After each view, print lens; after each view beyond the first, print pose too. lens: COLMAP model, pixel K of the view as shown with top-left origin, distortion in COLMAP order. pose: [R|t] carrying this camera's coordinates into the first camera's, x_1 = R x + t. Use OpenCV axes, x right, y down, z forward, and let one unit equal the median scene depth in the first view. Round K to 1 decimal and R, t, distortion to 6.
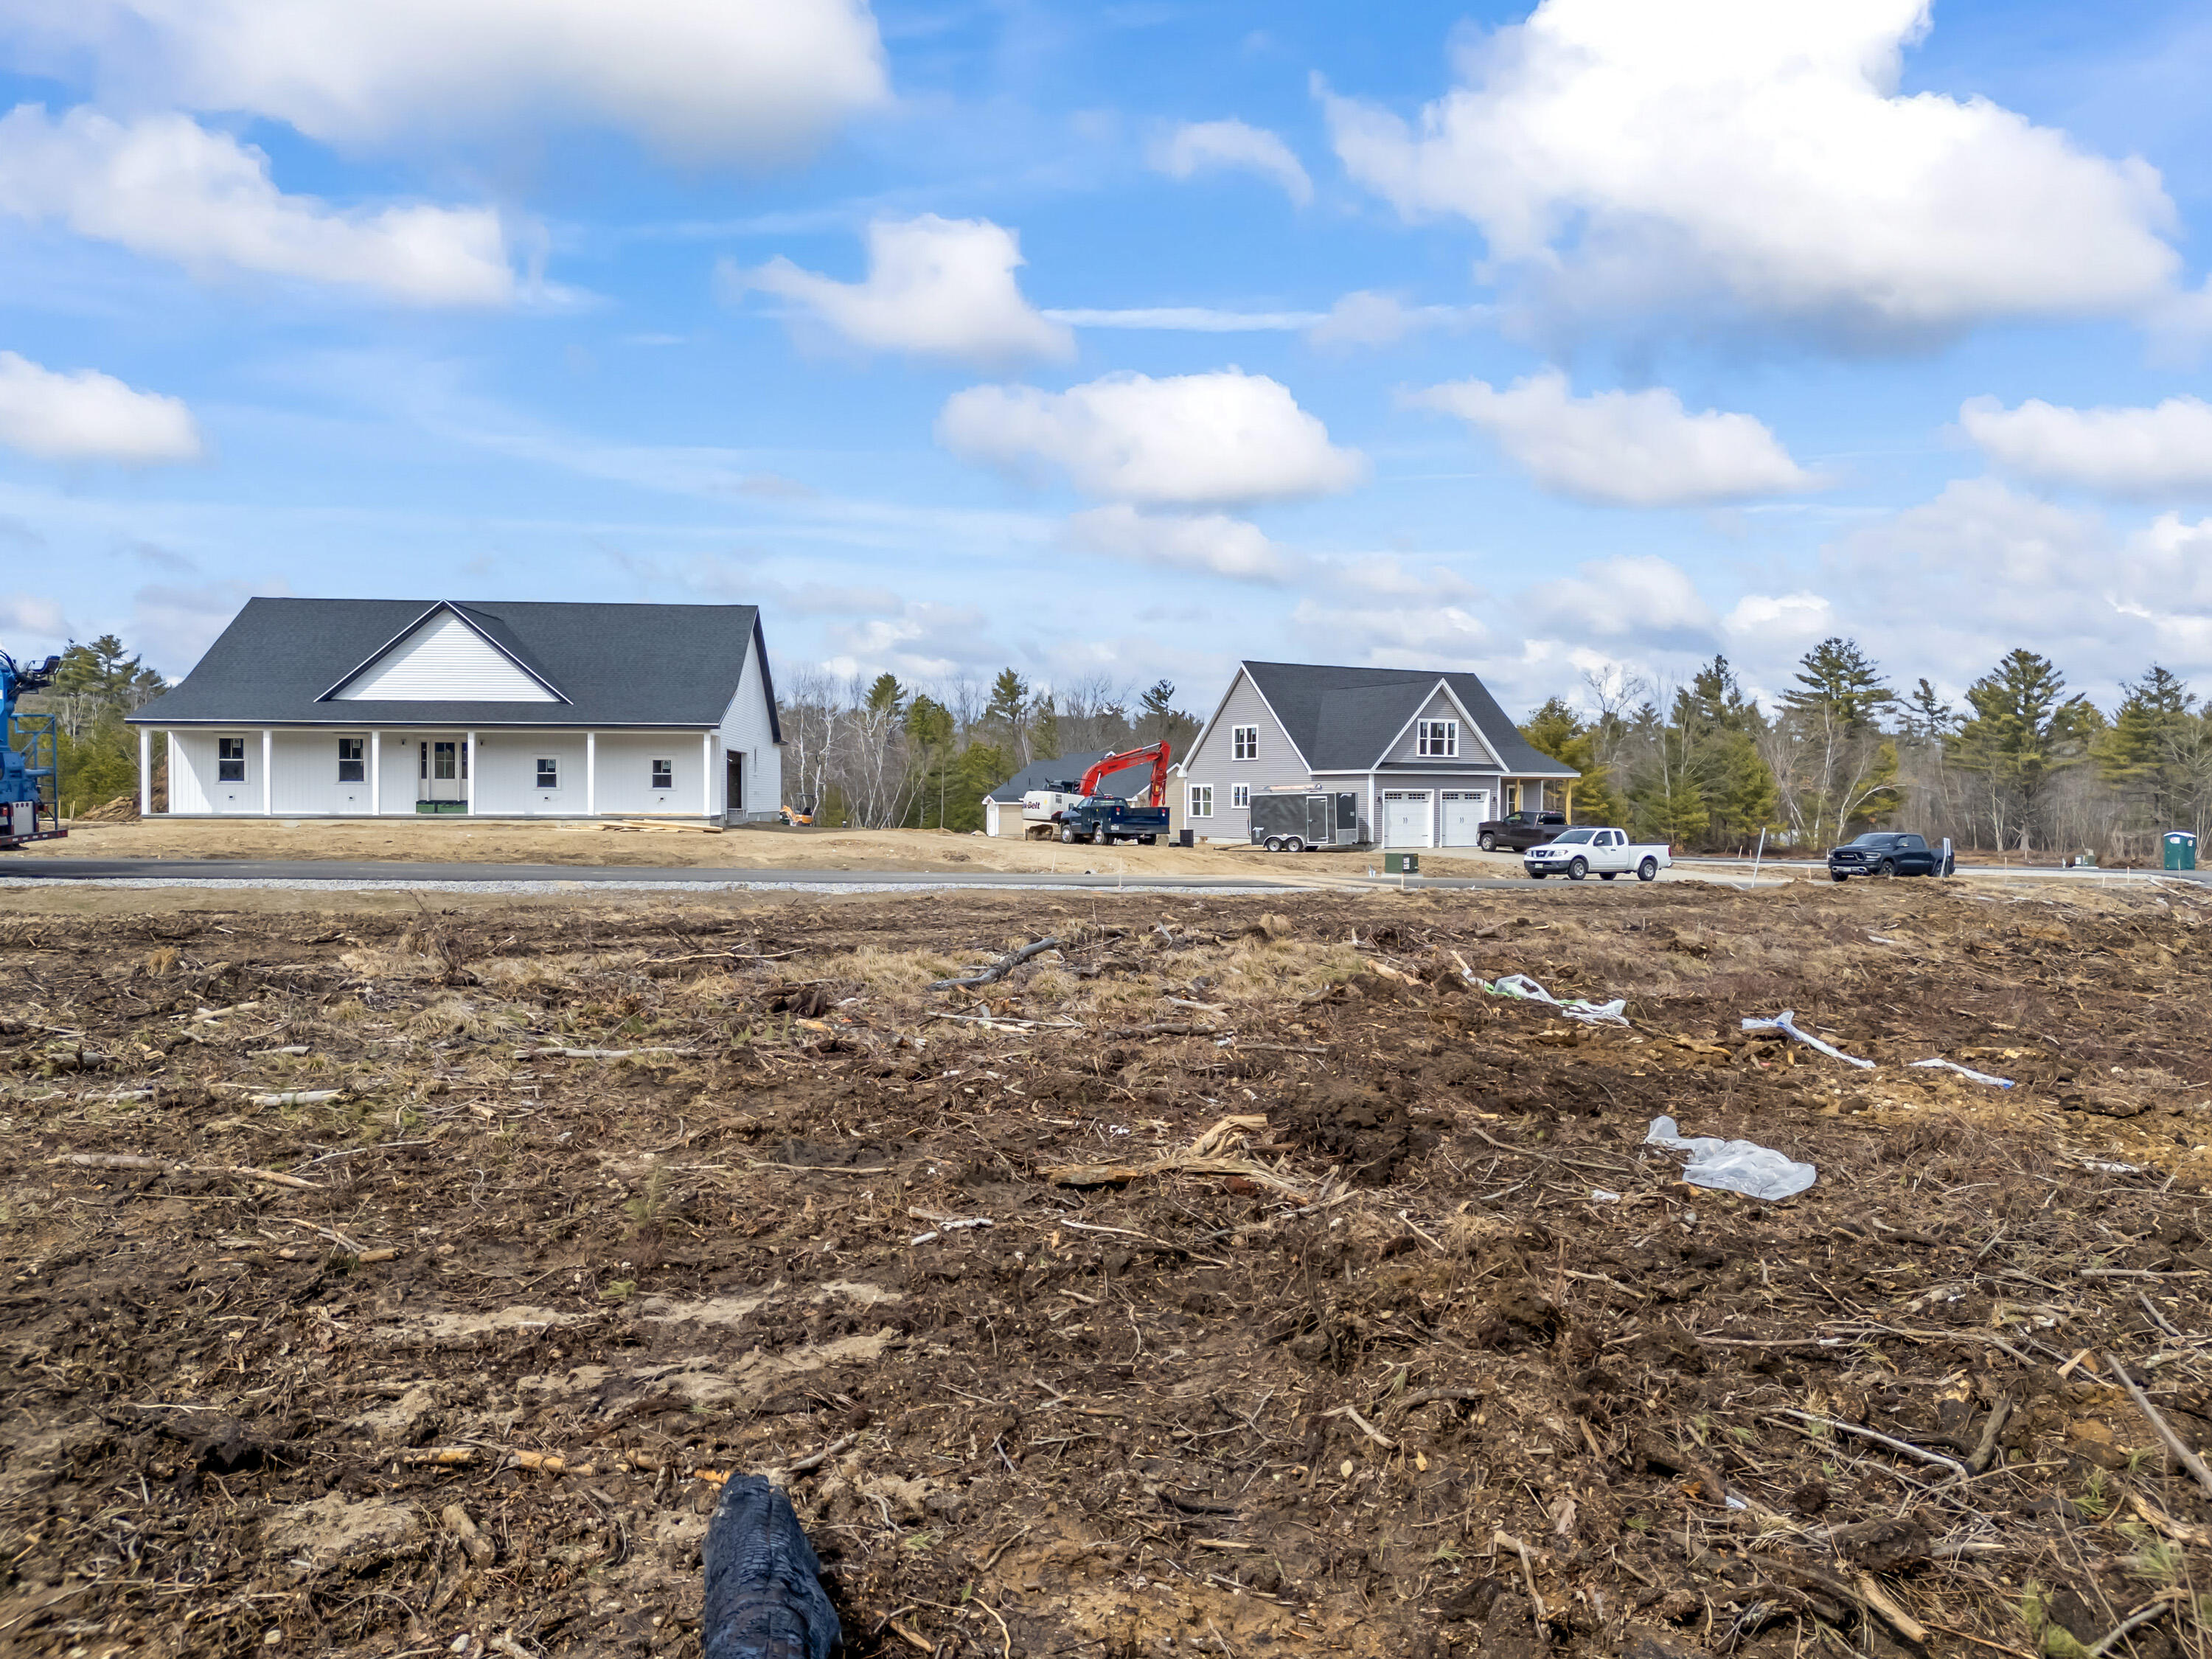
lens RADIAL K [[1585.9, 0, 1106.0], [0, 1585.9, 829.5], [0, 0, 1]] dist [0.002898, 0.001961]
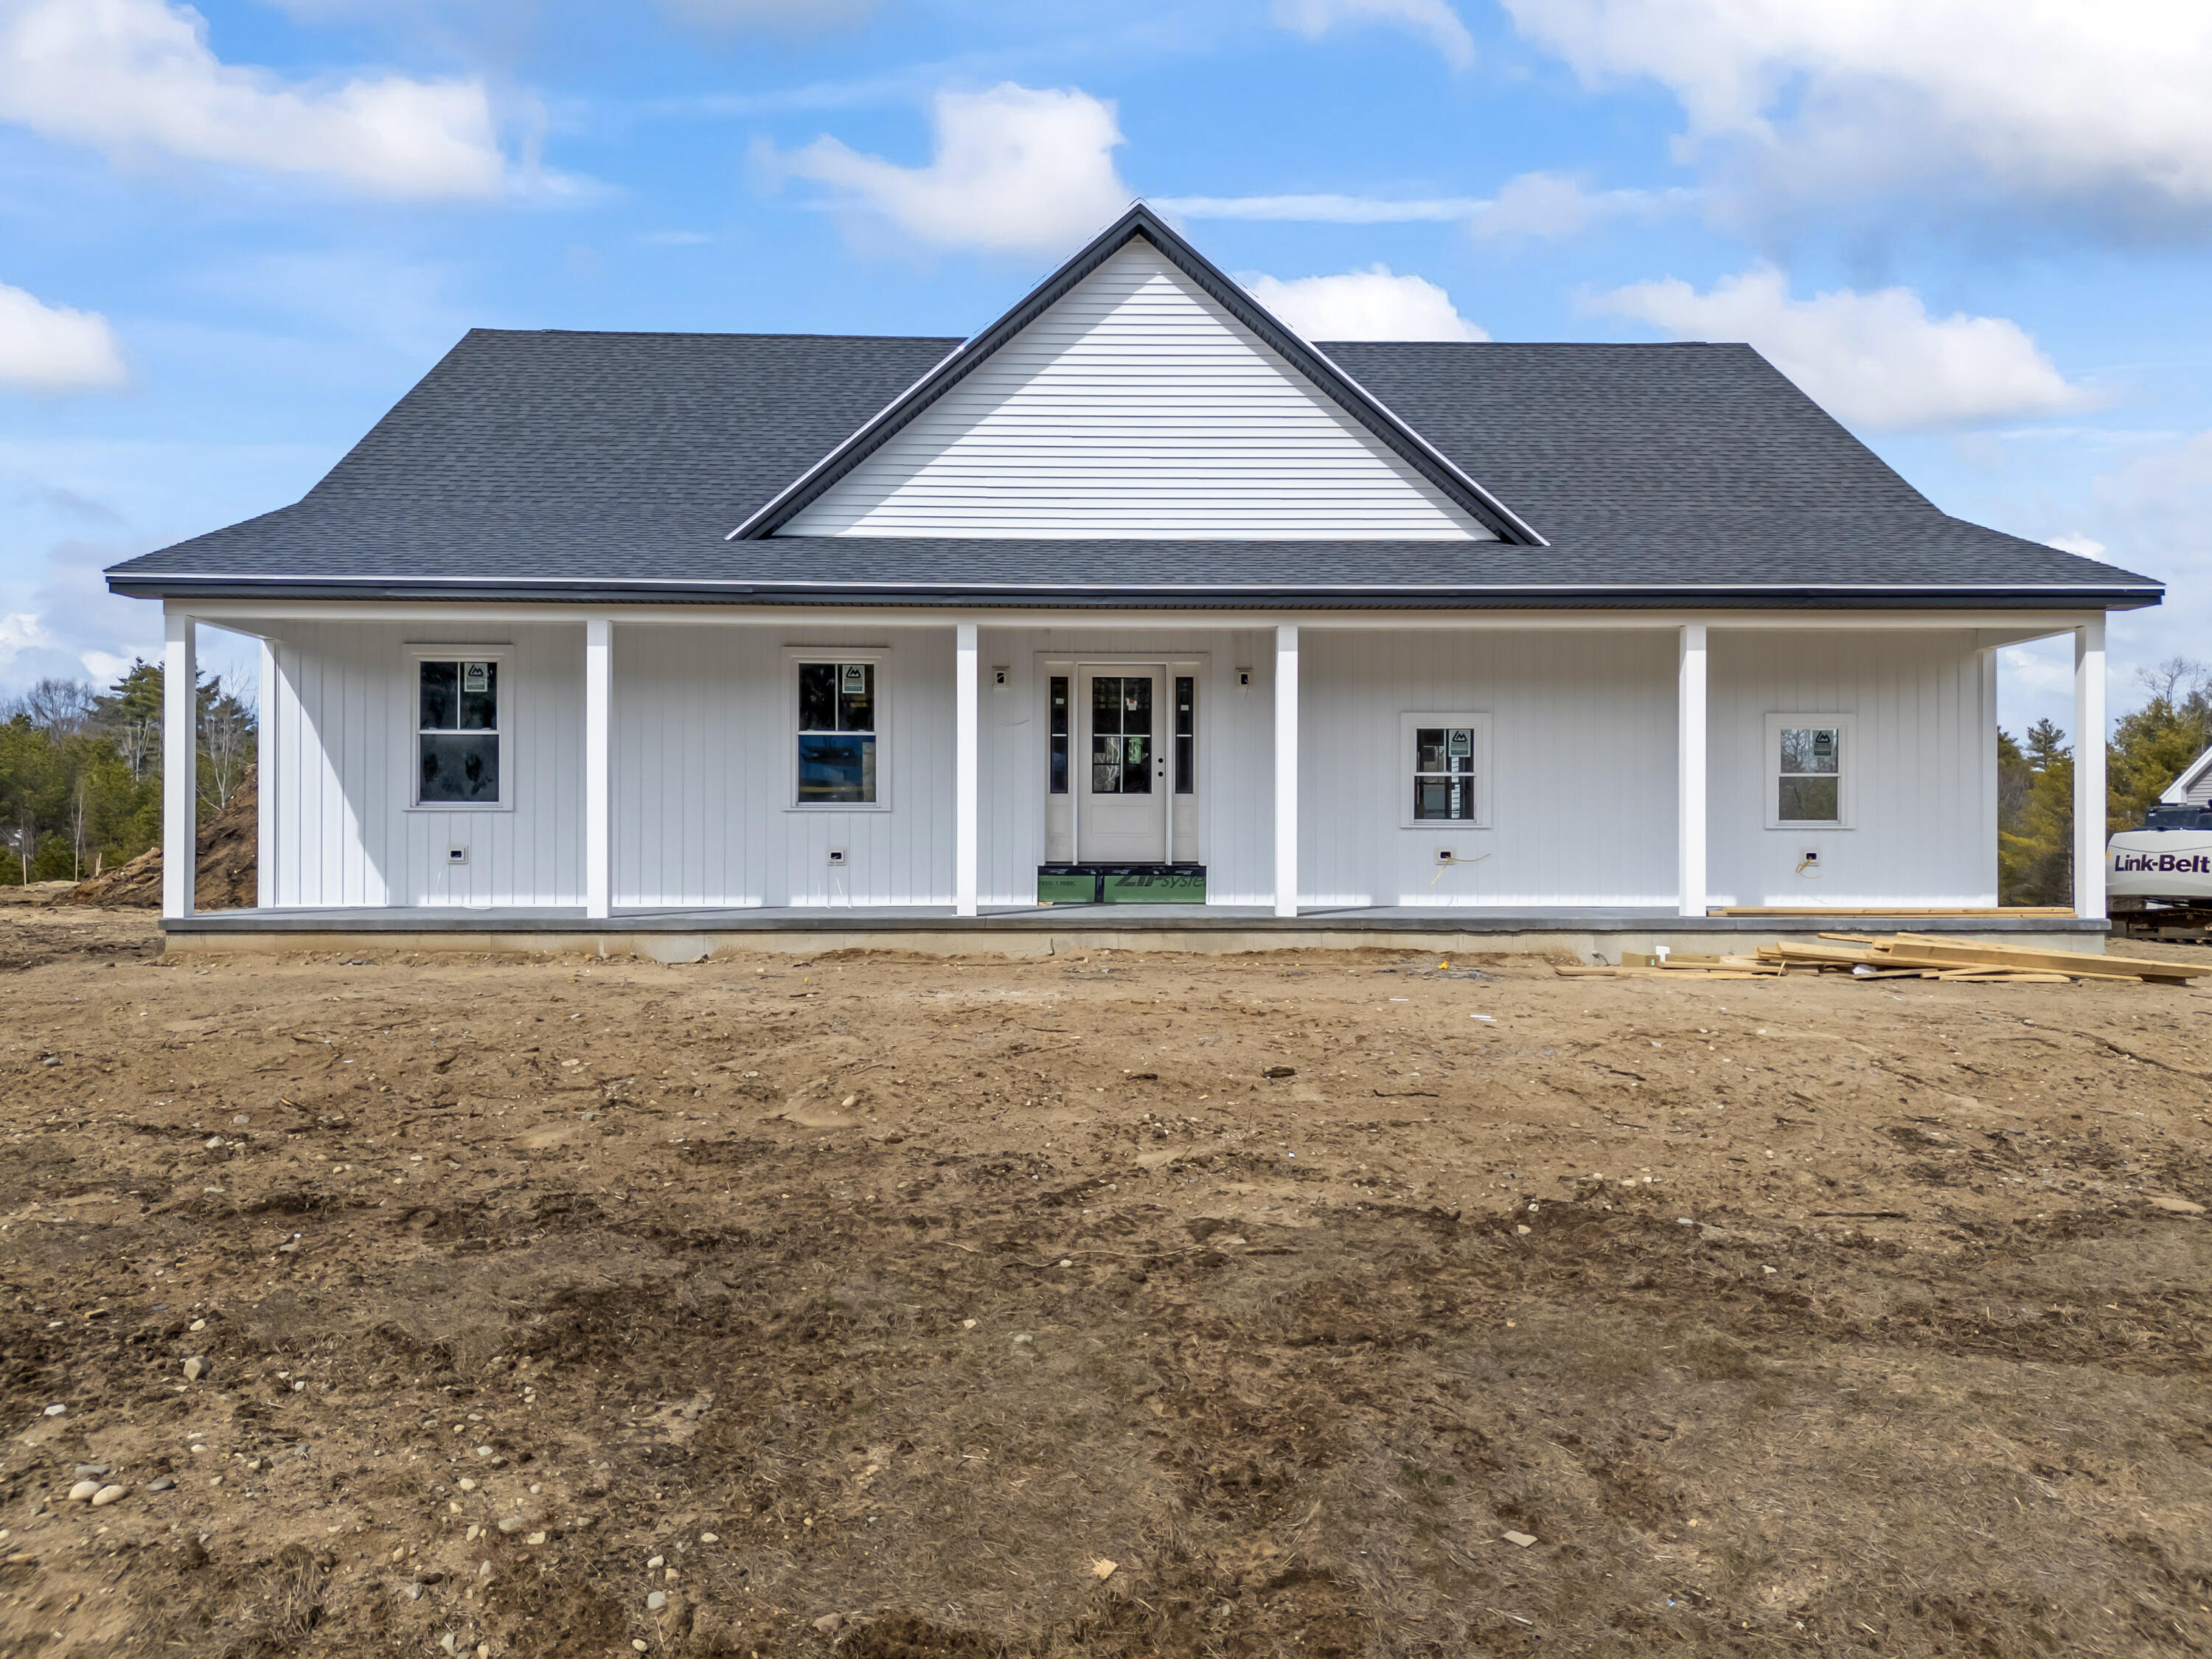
lens RADIAL K [[1724.6, 0, 1106.0], [0, 1724.6, 829.5], [0, 0, 1]] dist [0.012808, 0.000179]
pose [[0.999988, -0.004803, -0.000624, -0.062704], [0.004806, 0.999972, 0.005781, -0.004000], [0.000597, -0.005784, 0.999983, 0.098725]]
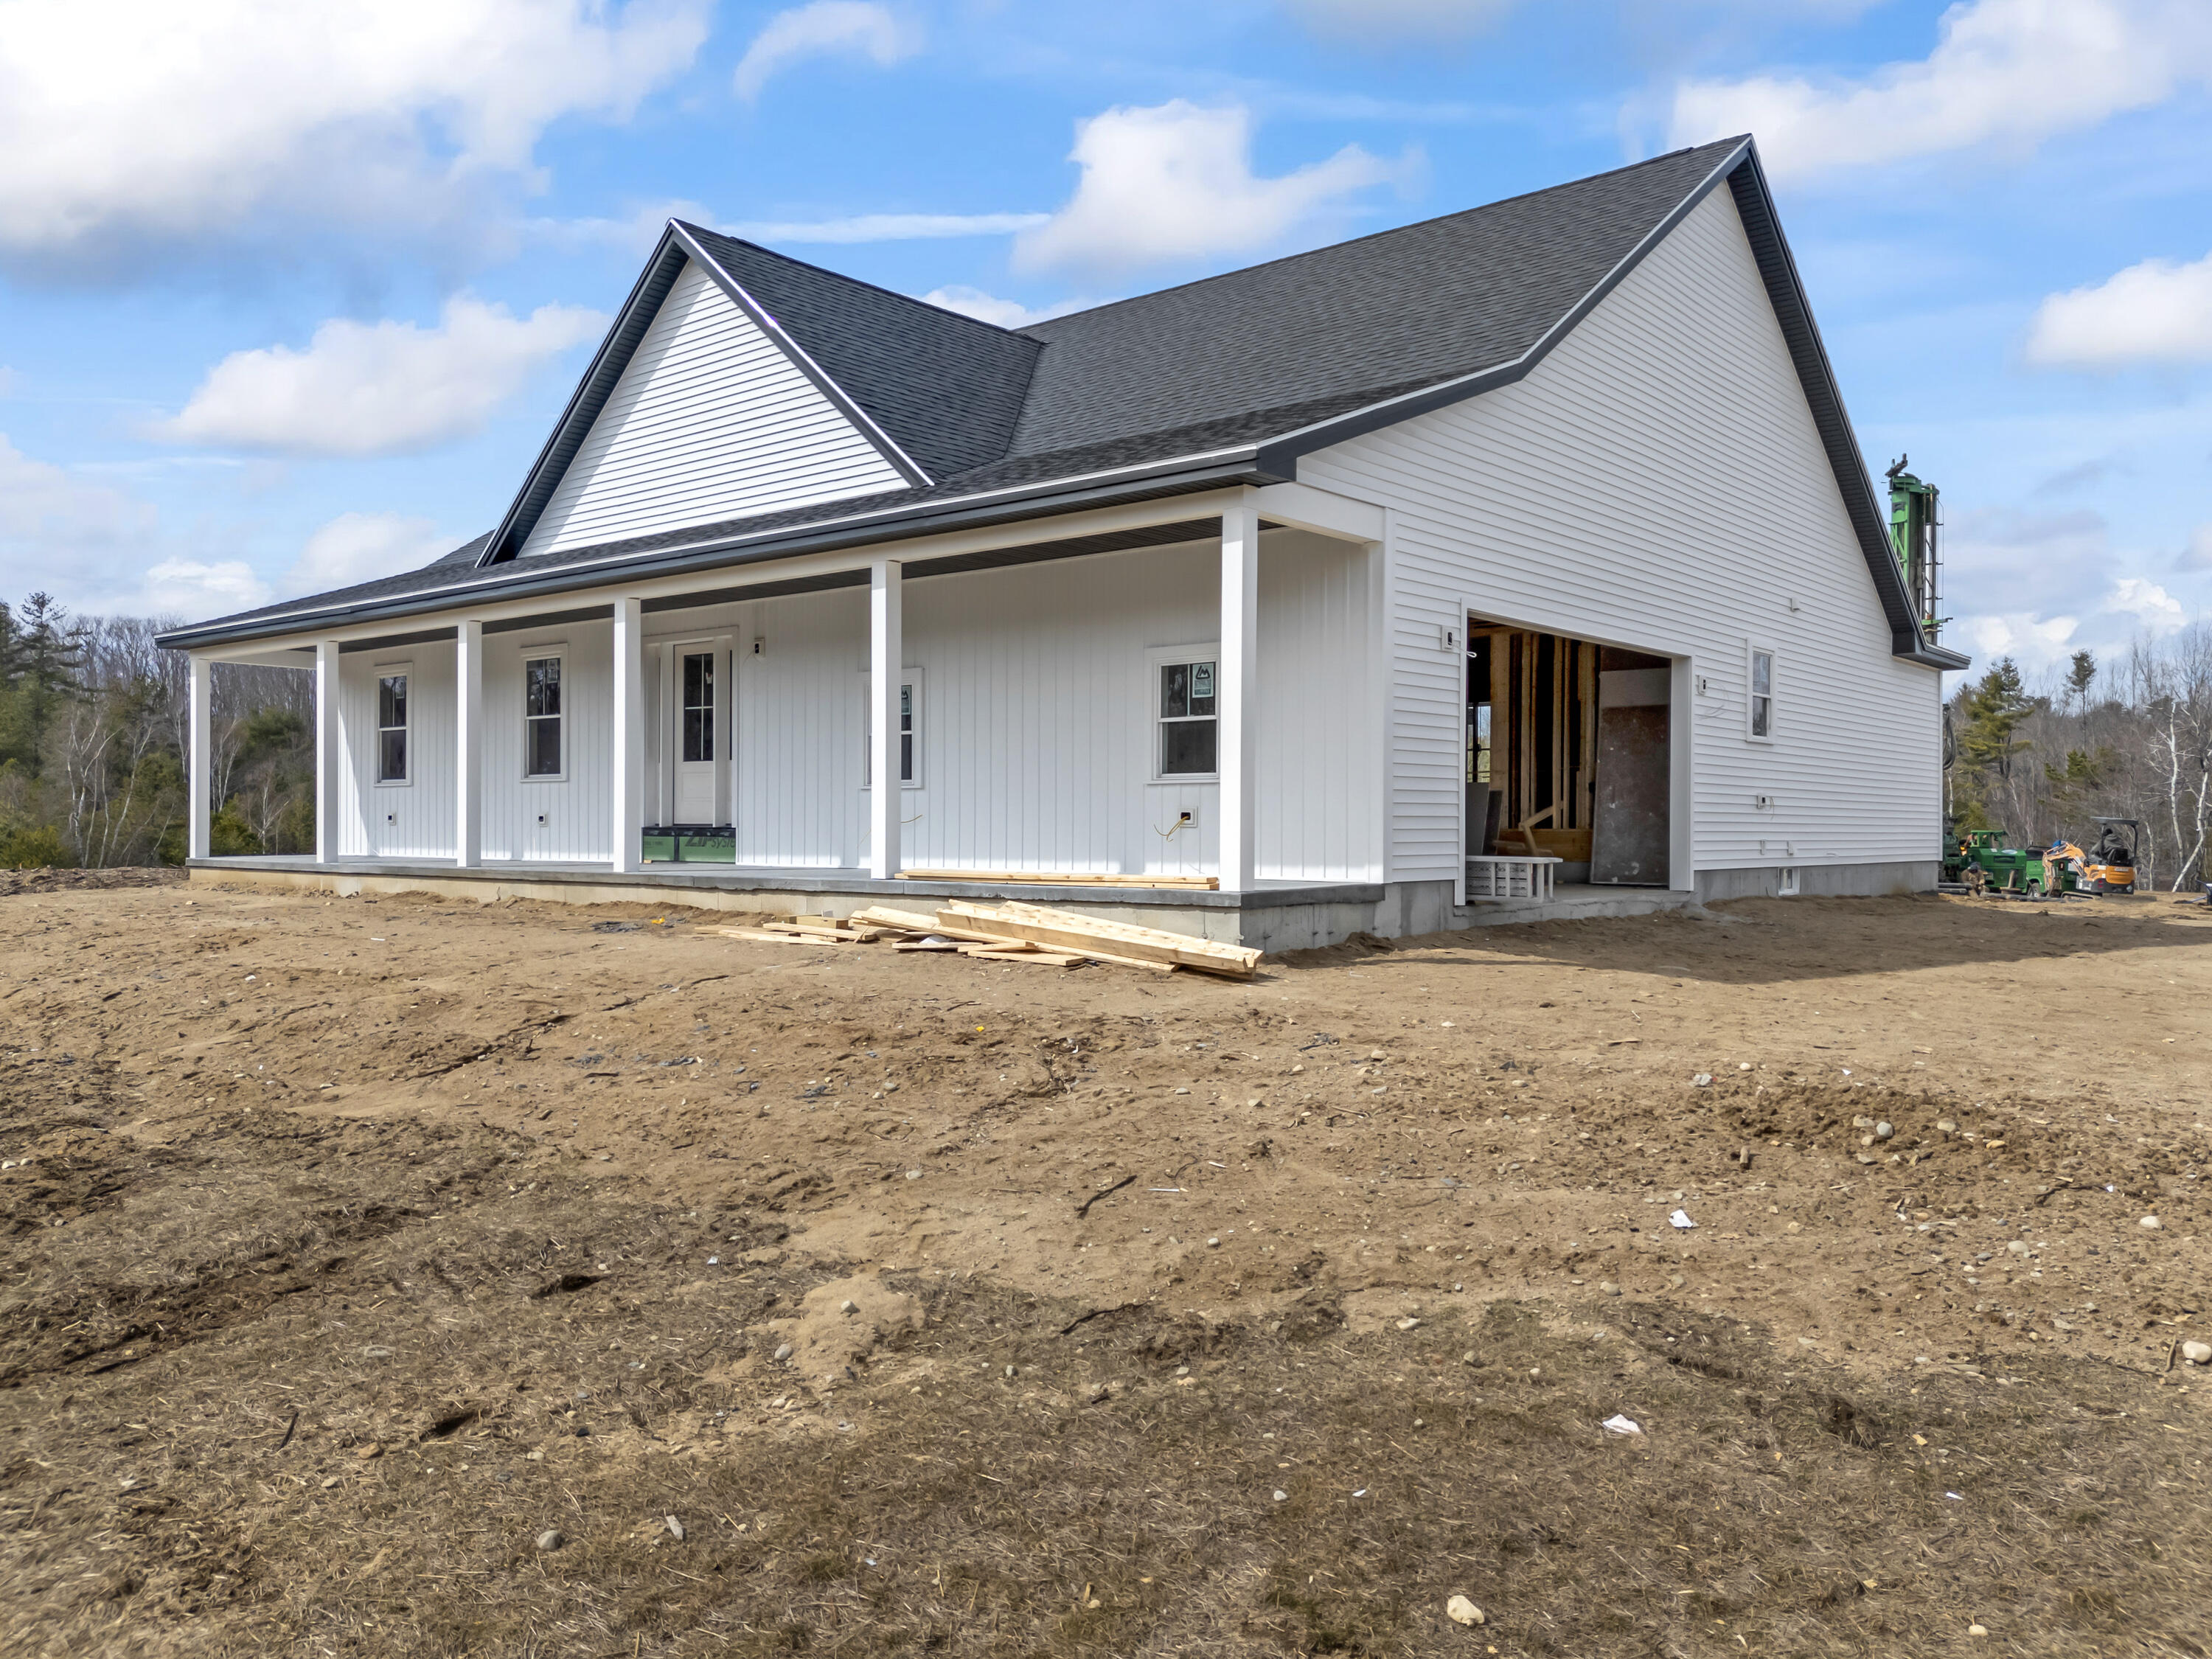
lens RADIAL K [[1724.6, 0, 1106.0], [0, 1724.6, 829.5], [0, 0, 1]] dist [0.012808, 0.000179]
pose [[0.762253, -0.004201, -0.647266, -0.016489], [0.013551, 0.999863, 0.009468, -0.002911], [0.647137, -0.015988, 0.762206, 0.115681]]
